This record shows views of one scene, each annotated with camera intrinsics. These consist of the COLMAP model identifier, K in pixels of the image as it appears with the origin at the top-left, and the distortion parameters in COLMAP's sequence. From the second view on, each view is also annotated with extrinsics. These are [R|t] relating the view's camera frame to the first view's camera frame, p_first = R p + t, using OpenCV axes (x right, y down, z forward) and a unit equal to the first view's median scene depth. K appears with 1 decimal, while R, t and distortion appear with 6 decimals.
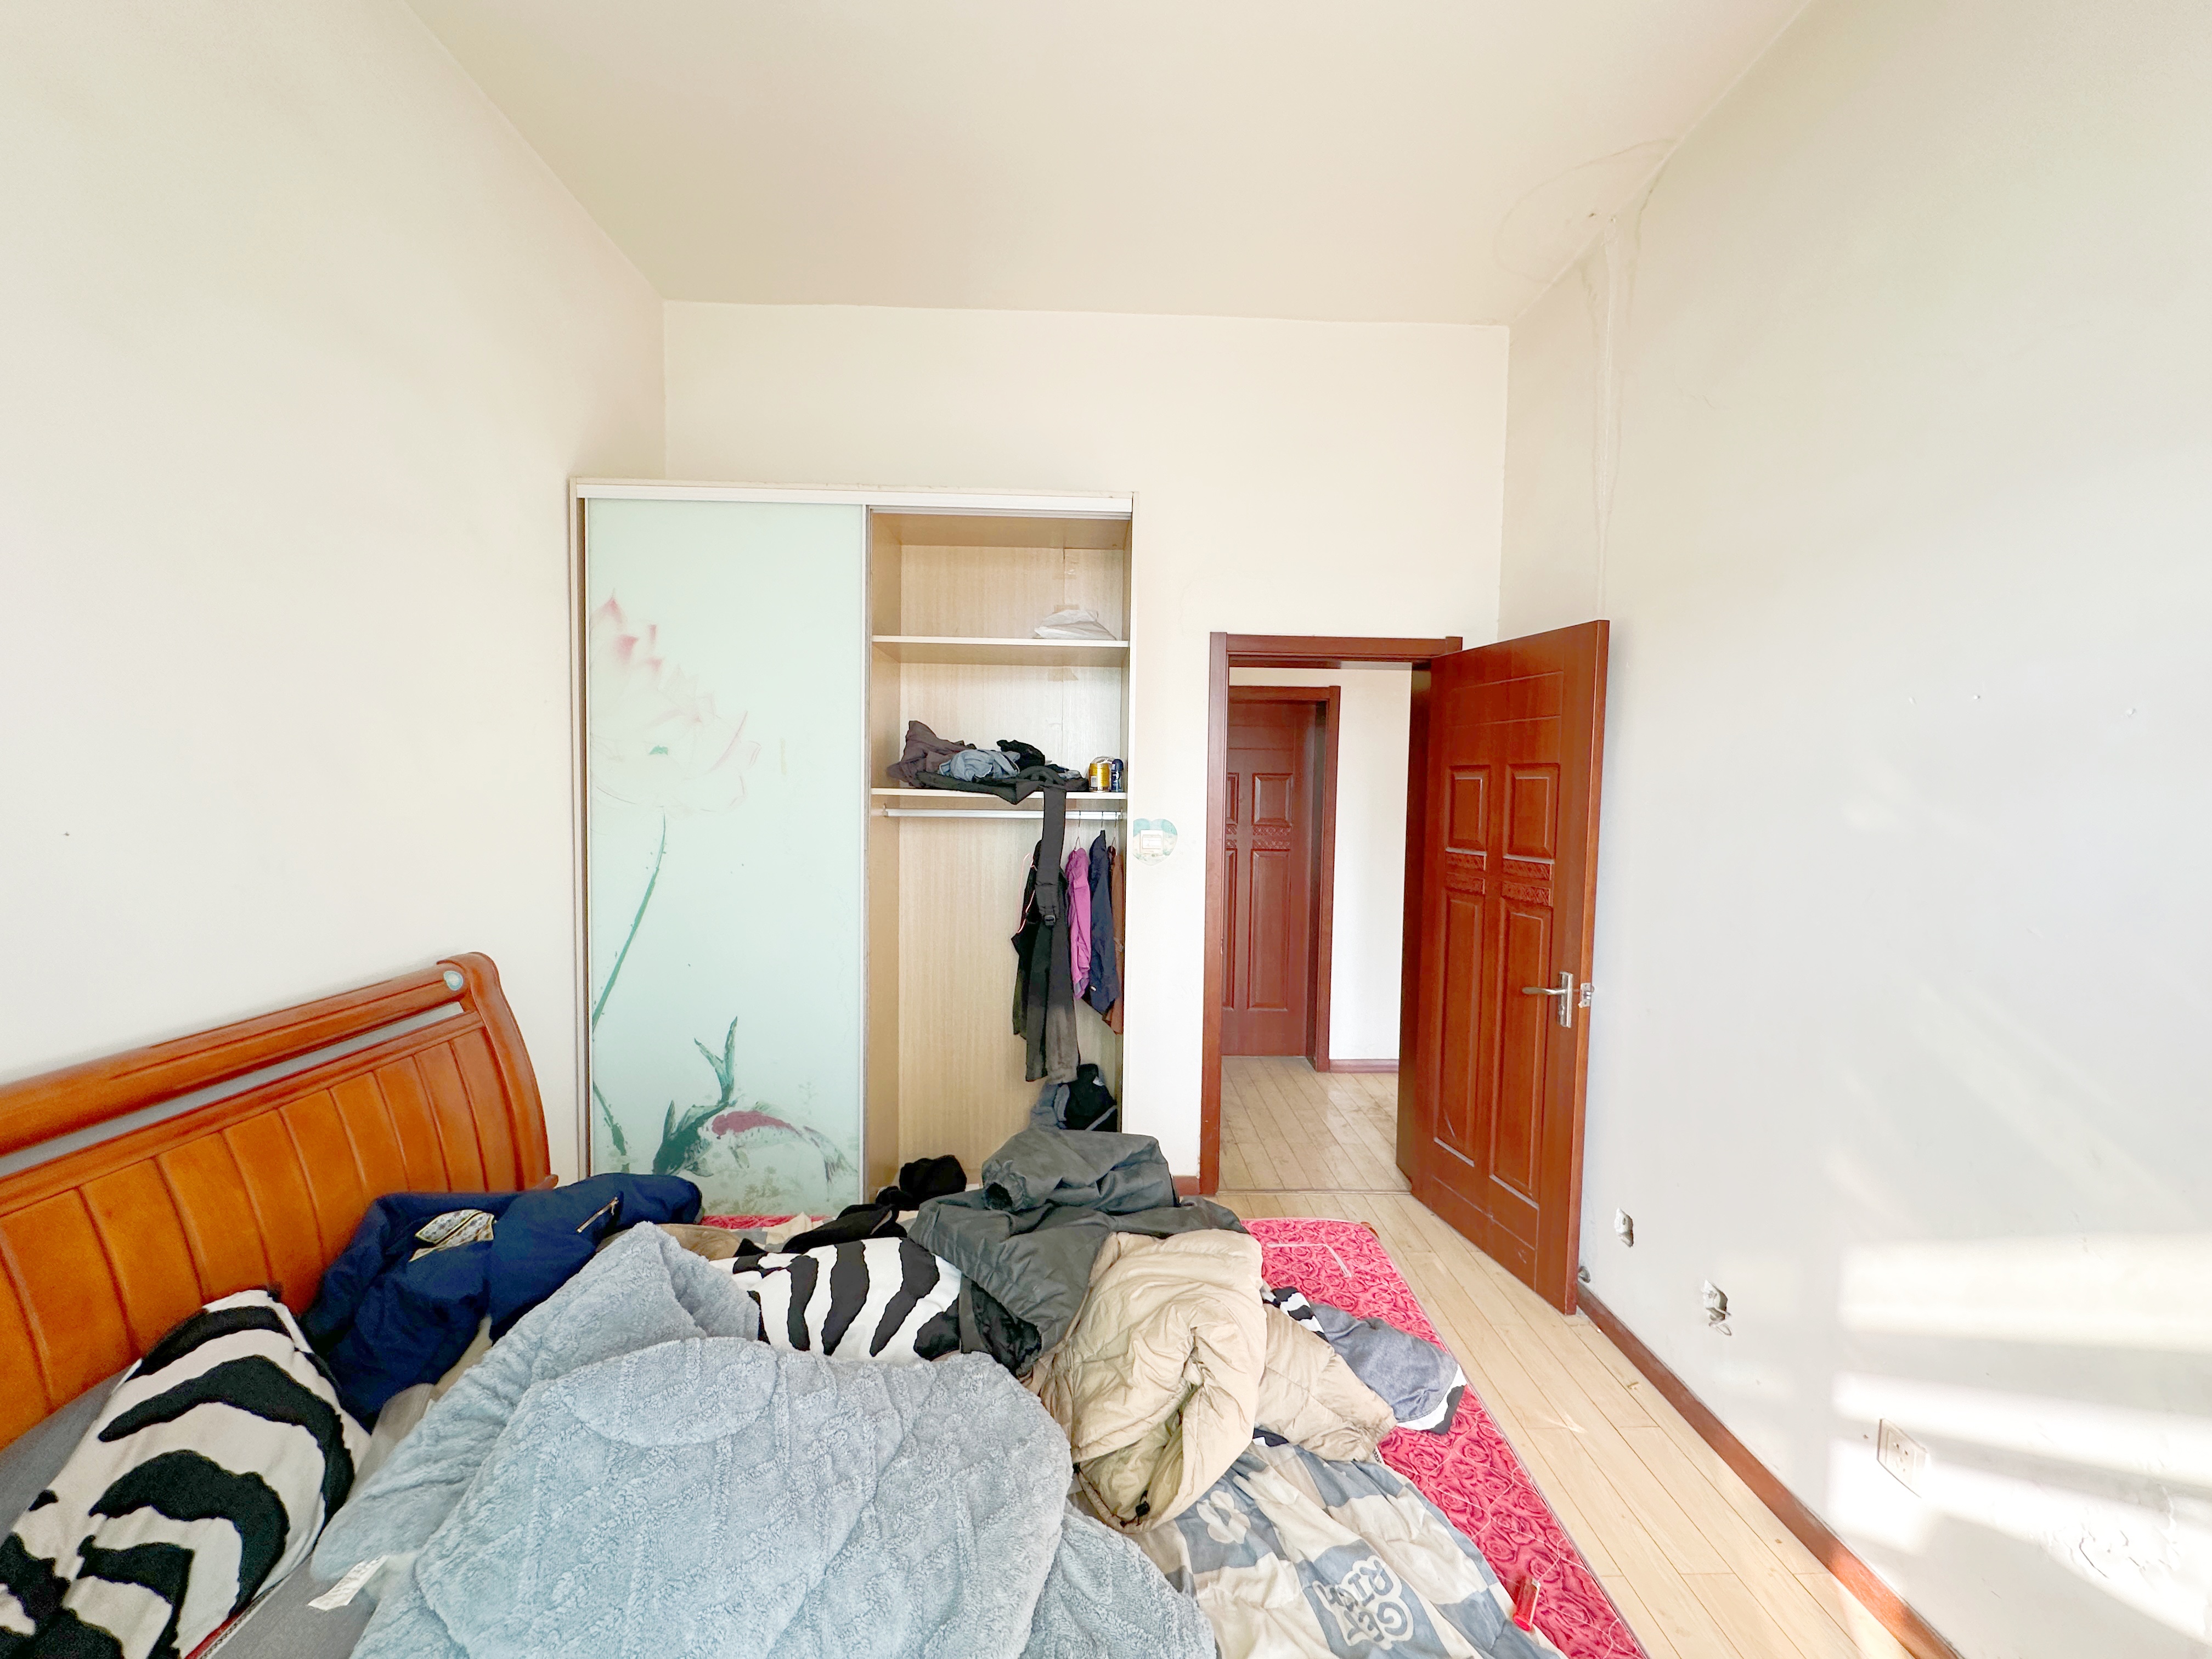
lens RADIAL K [[883.3, 0, 1107.8], [0, 883.3, 826.3], [0, 0, 1]] dist [-0.001616, 0.000245]
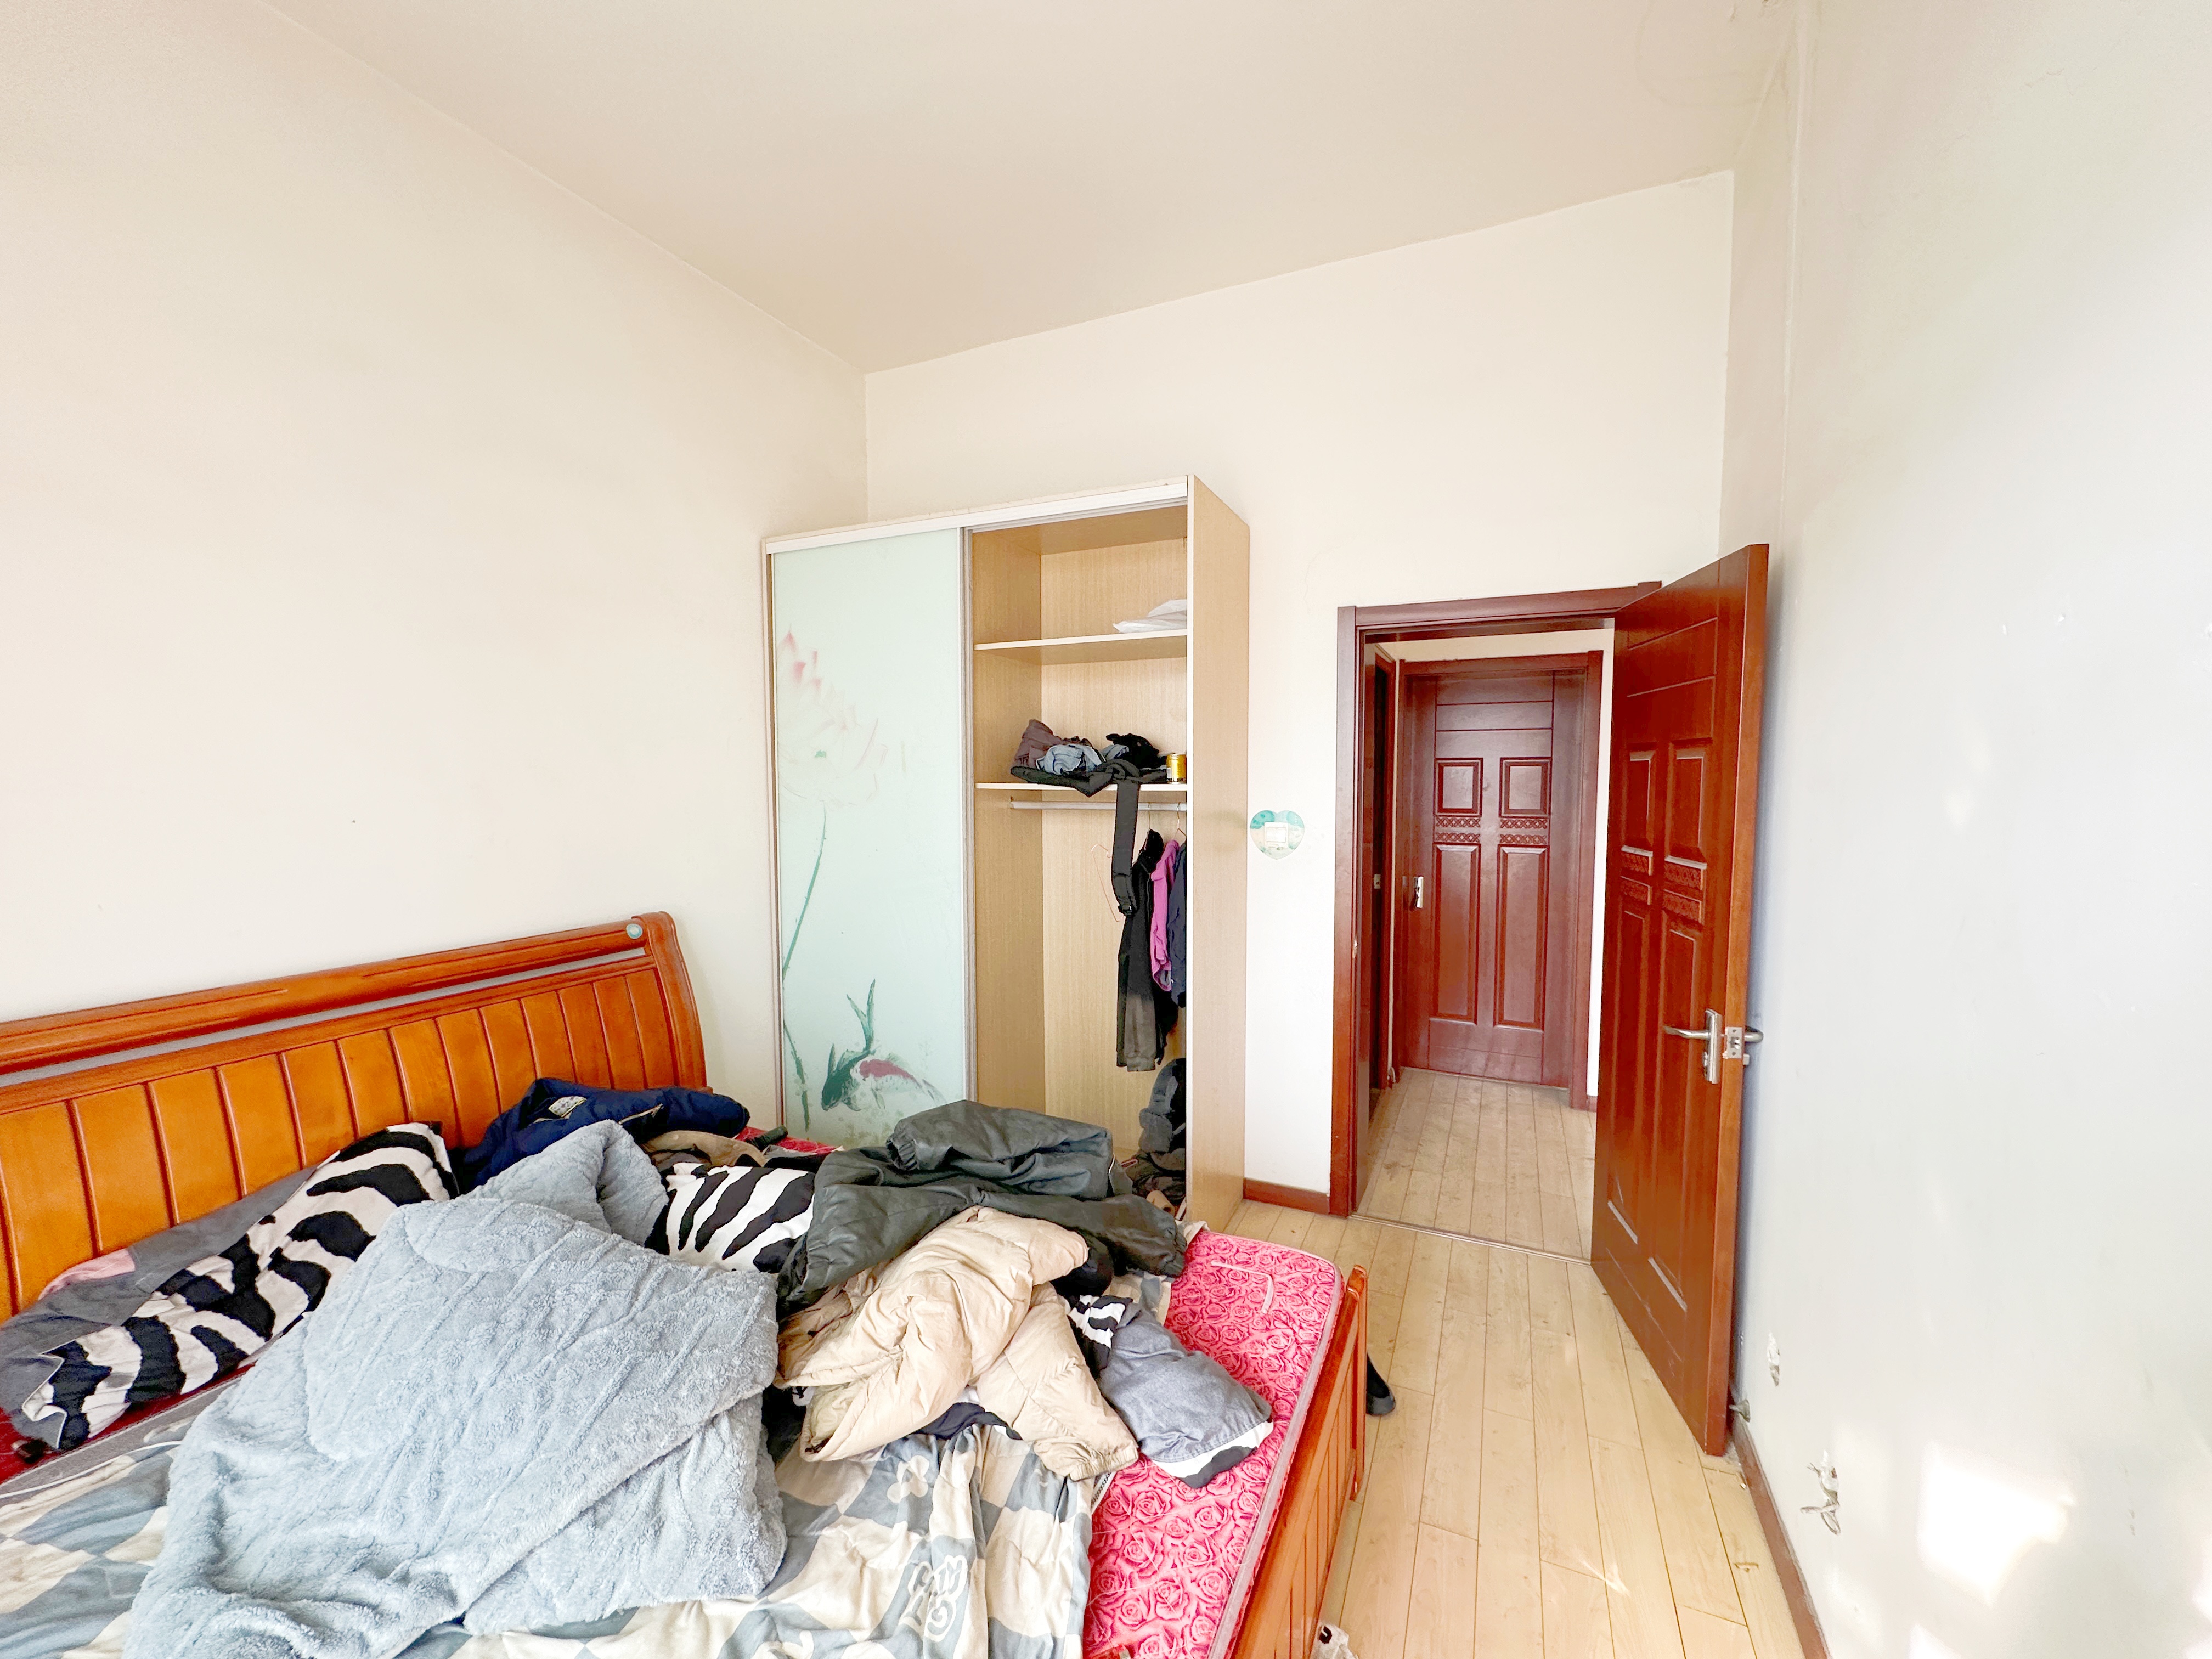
lens RADIAL K [[883.3, 0, 1102.2], [0, 883.3, 828.1], [0, 0, 1]] dist [-0.001616, 0.000245]
pose [[0.897960, 0.008075, -0.440003, 0.375507], [-0.002620, 0.999912, 0.013004, -0.001609], [0.440069, -0.010524, 0.897902, 0.081018]]
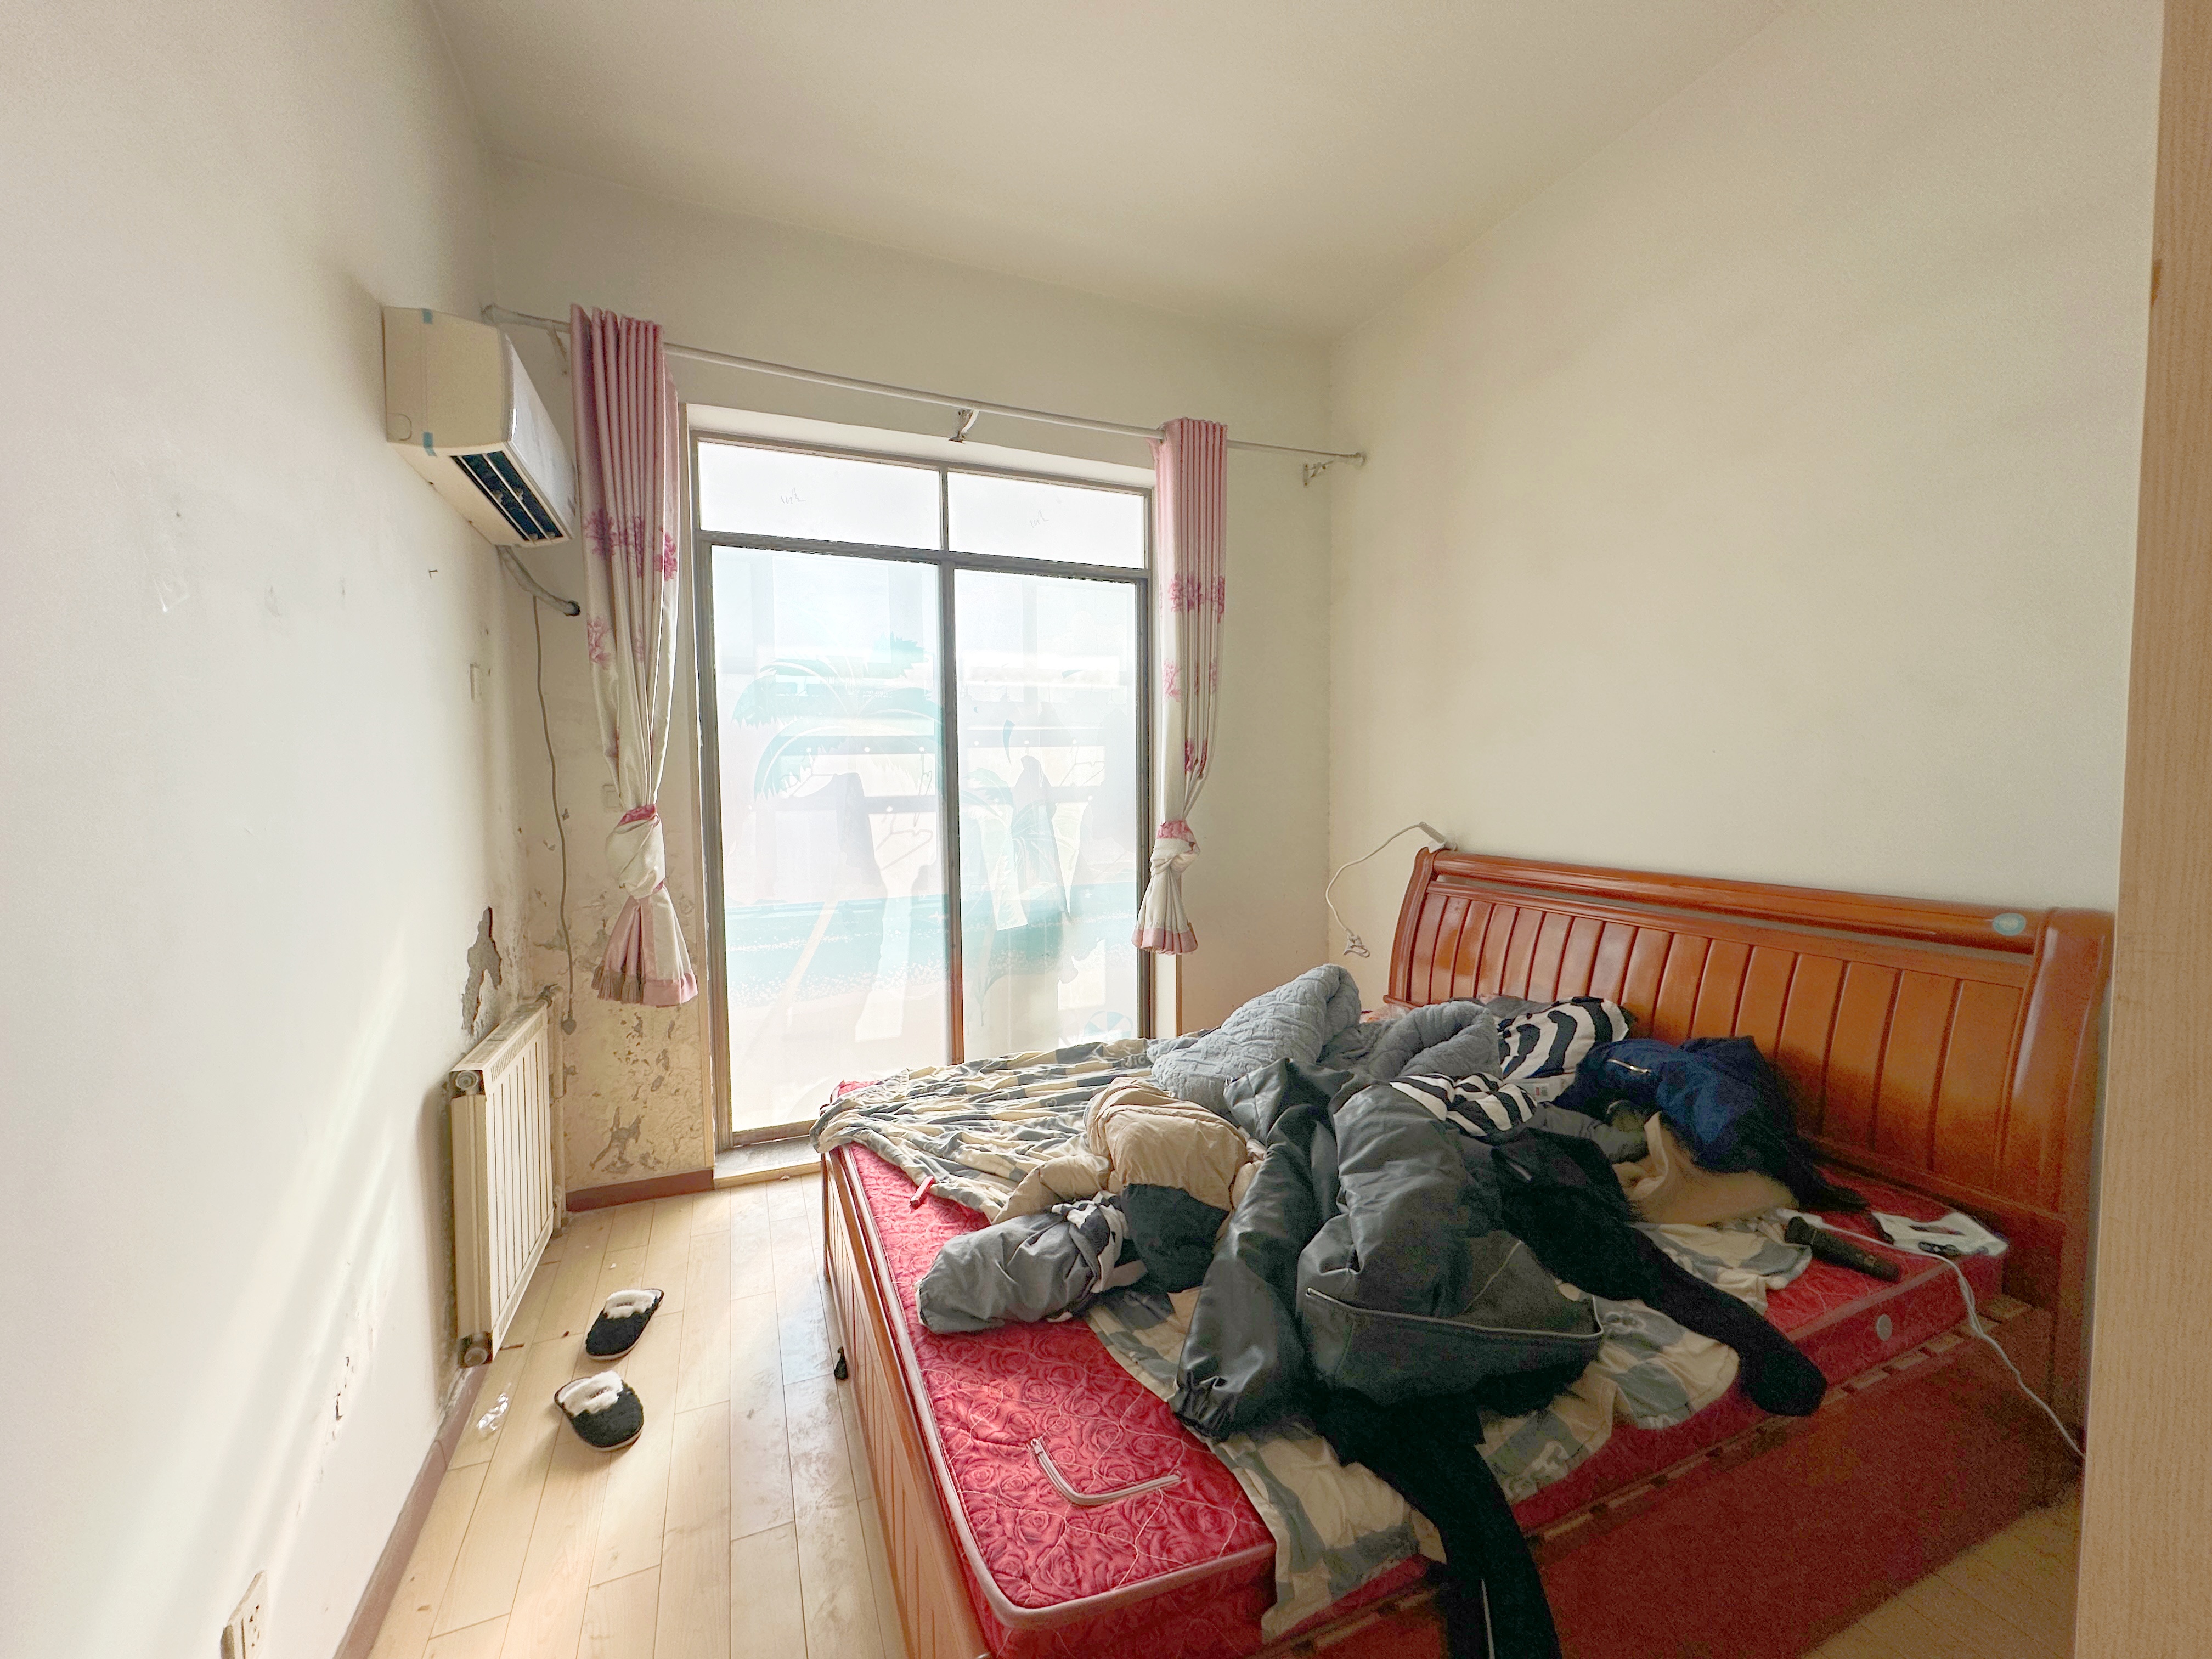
lens RADIAL K [[883.3, 0, 1114.0], [0, 883.3, 834.6], [0, 0, 1]] dist [-0.001616, 0.000245]
pose [[-0.928566, 0.023563, -0.370420, 0.321406], [-0.015738, 0.994586, 0.102719, 0.005321], [0.370835, 0.101211, -0.923167, 1.128643]]
